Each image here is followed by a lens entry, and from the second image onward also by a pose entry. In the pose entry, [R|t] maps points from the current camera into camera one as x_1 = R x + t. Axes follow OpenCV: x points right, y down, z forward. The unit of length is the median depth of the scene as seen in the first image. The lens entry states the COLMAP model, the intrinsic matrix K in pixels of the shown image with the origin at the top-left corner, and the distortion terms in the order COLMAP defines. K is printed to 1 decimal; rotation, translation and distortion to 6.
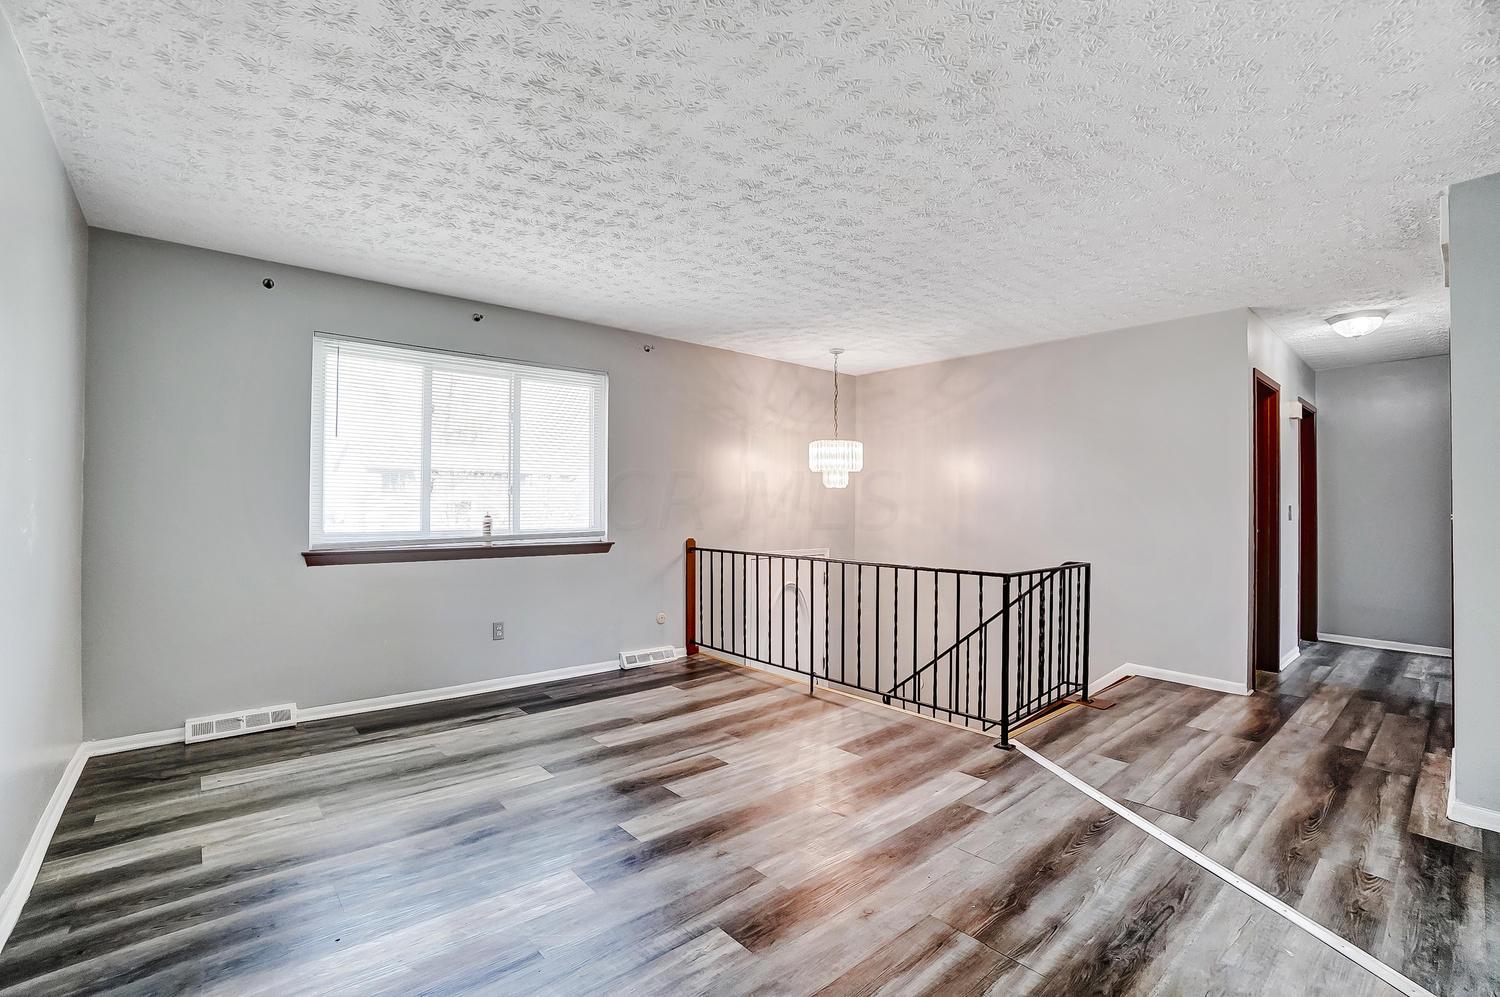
lens RADIAL K [[661.1, 0, 726.1], [0, 661.1, 499.0], [0, 0, 1]] dist [-0.058875, 0.016278]
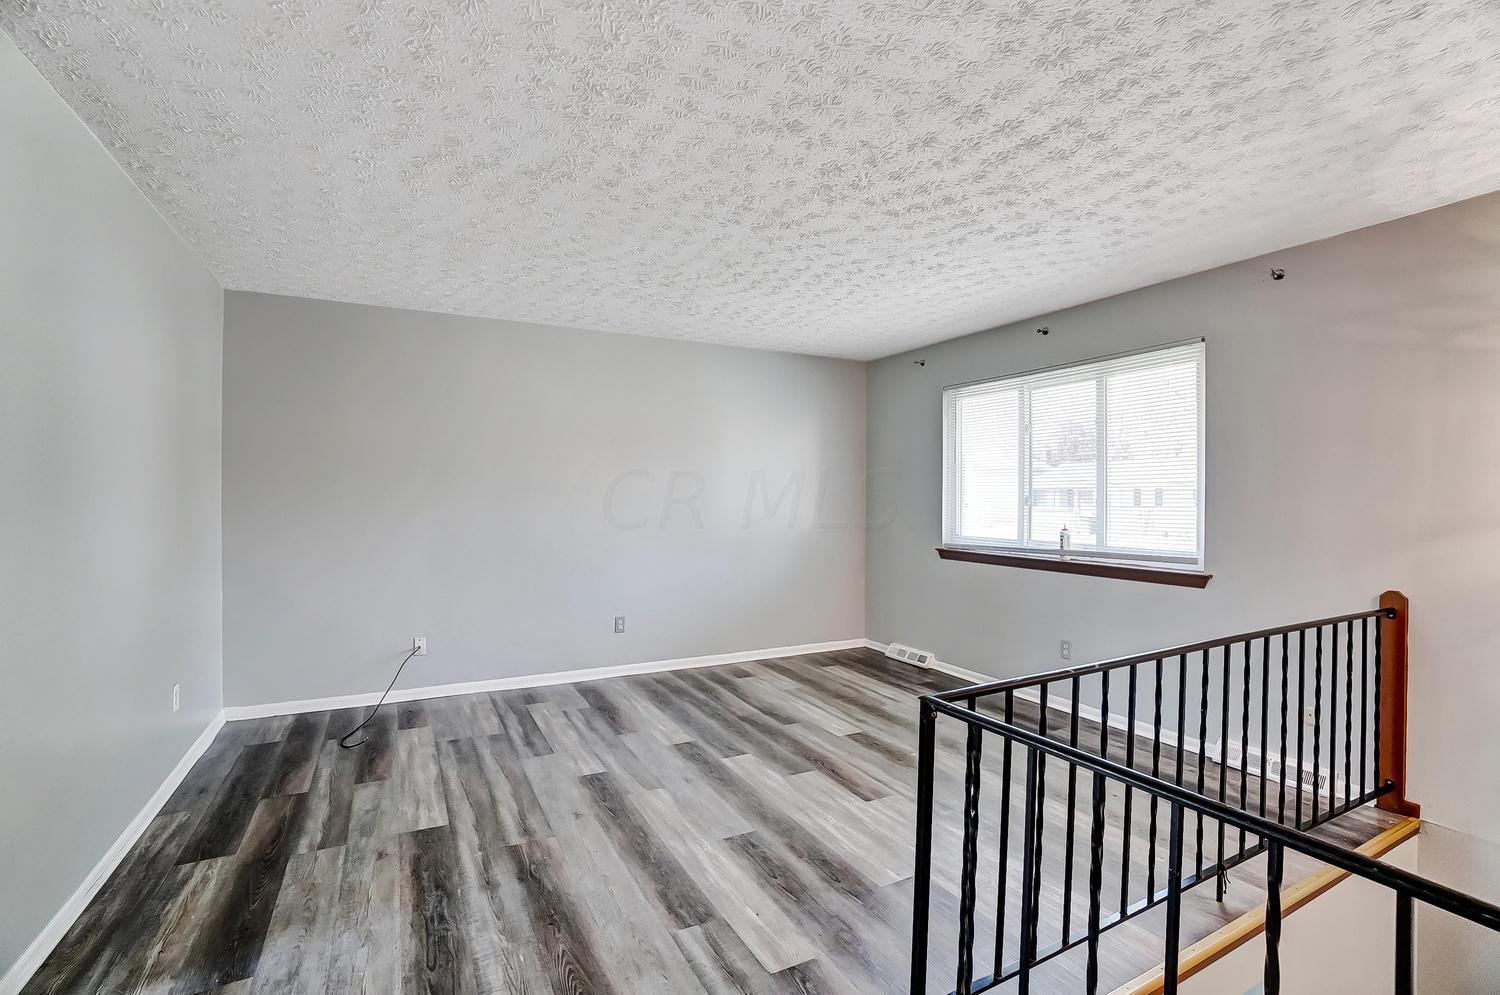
lens RADIAL K [[661.1, 0, 740.1], [0, 661.1, 498.4], [0, 0, 1]] dist [-0.058875, 0.016278]
pose [[-0.214561, -0.004355, -0.976701, 0.854809], [0.002065, 0.999986, -0.004913, -0.019711], [0.976708, -0.003071, -0.214549, 0.925182]]
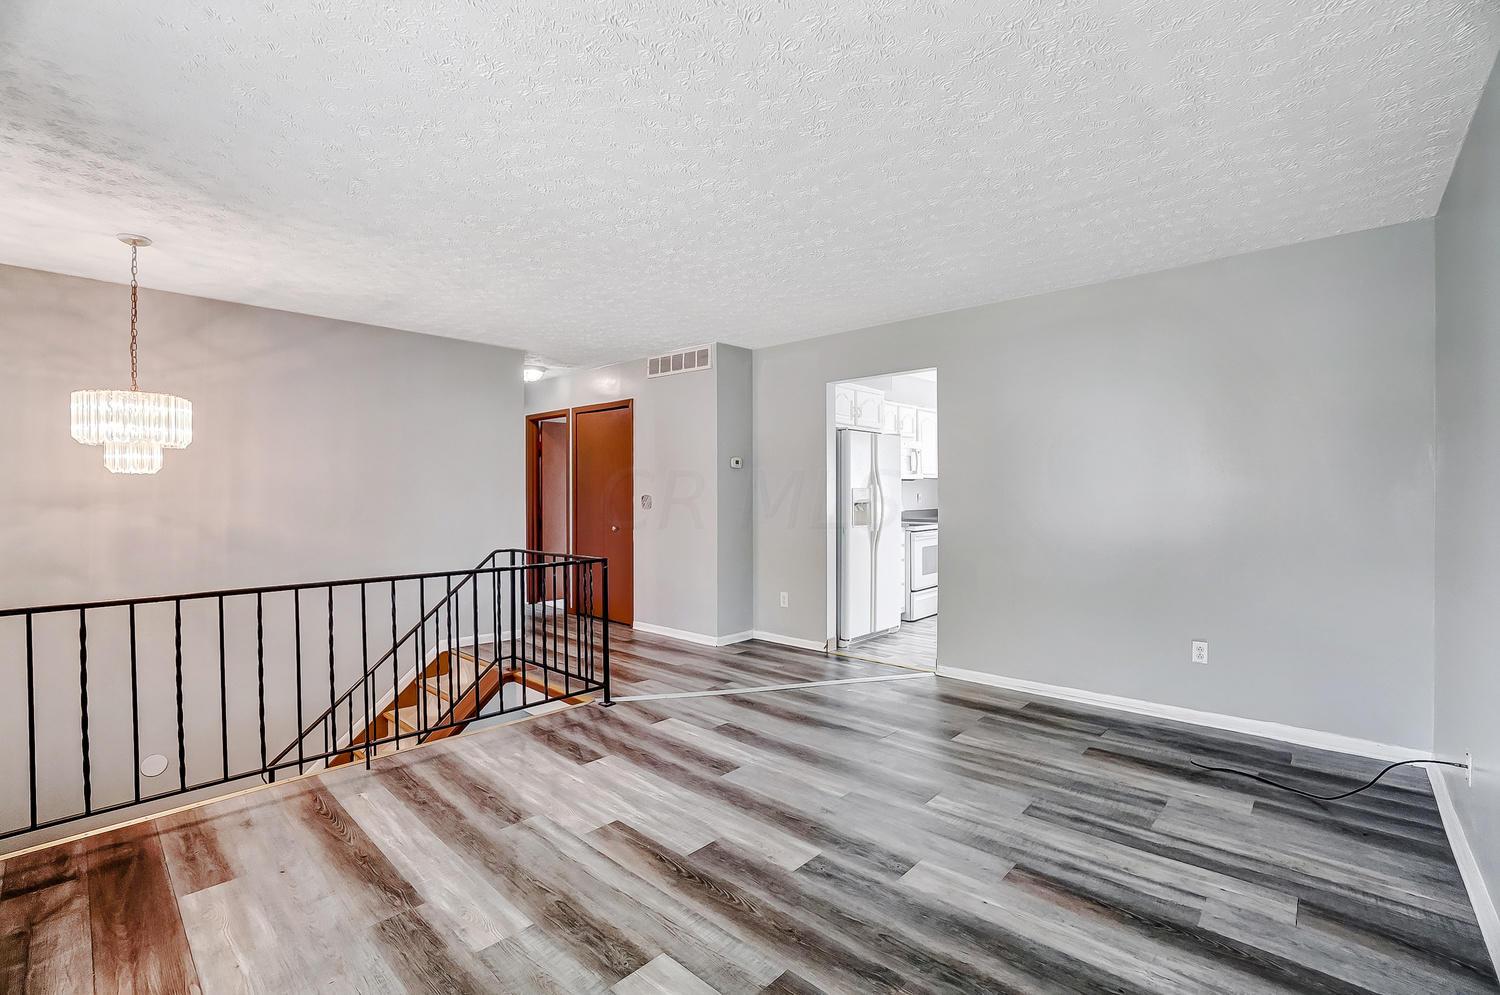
lens RADIAL K [[661.1, 0, 753.3], [0, 661.1, 496.8], [0, 0, 1]] dist [-0.058875, 0.016278]
pose [[-0.135867, -0.012037, 0.990654, -0.748351], [-0.010212, 0.999890, 0.010749, -0.013181], [-0.990674, -0.008656, -0.135975, 0.854382]]
